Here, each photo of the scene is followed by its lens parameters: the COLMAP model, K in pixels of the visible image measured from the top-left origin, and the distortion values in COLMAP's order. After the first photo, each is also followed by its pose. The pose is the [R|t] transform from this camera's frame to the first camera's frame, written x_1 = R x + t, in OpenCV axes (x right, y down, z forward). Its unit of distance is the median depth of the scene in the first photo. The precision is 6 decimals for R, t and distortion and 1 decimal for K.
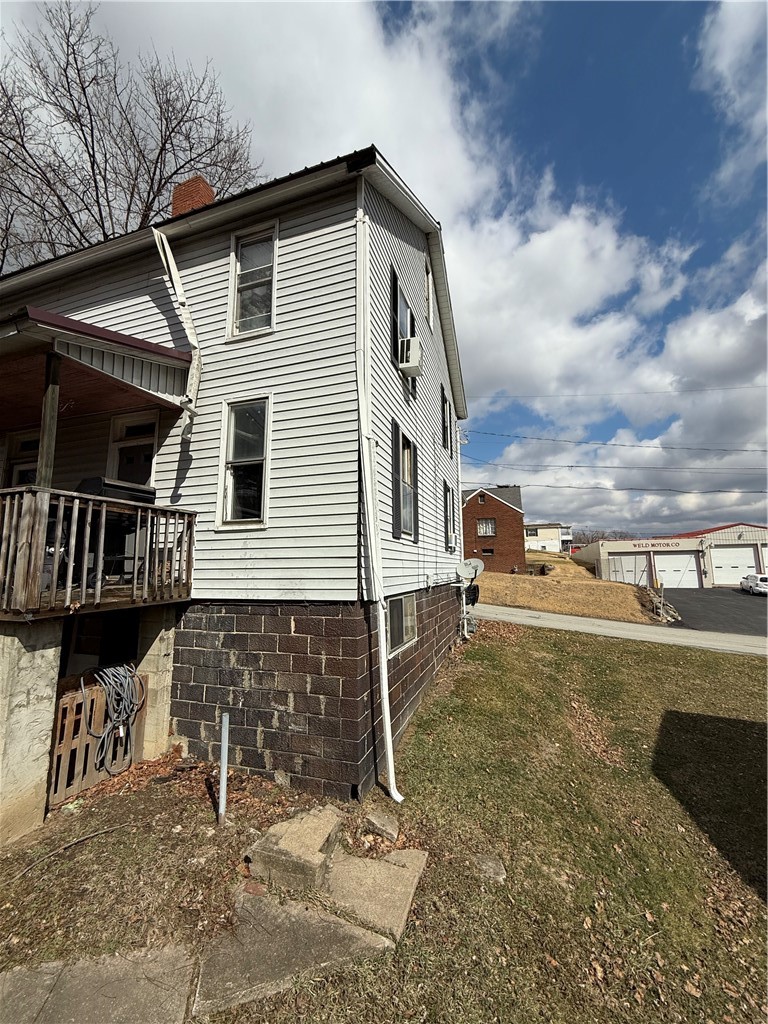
lens RADIAL K [[409.1, 0, 384.1], [0, 409.1, 507.4], [0, 0, 1]] dist [0.003263, 0.000040]
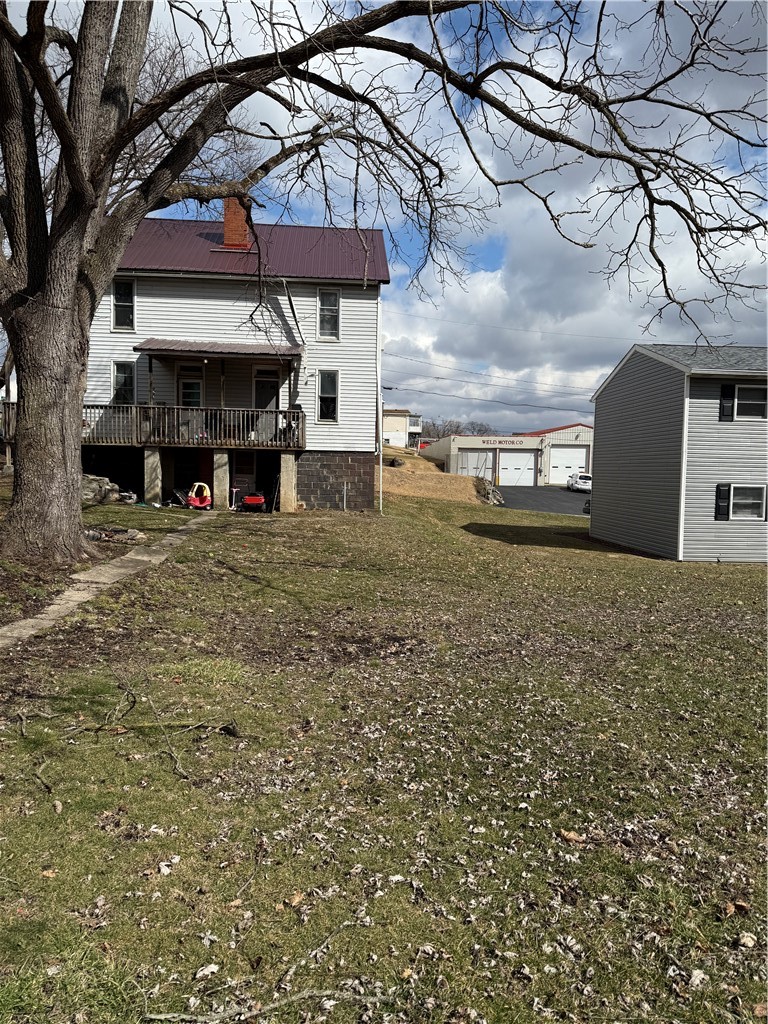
lens RADIAL K [[713.2, 0, 382.0], [0, 713.2, 518.1], [0, 0, 1]] dist [0.102766, 0.000853]
pose [[0.925413, 0.004353, 0.378934, -1.601540], [-0.084089, 0.977365, 0.194132, -0.248293], [-0.369512, -0.211516, 0.904832, -3.071624]]
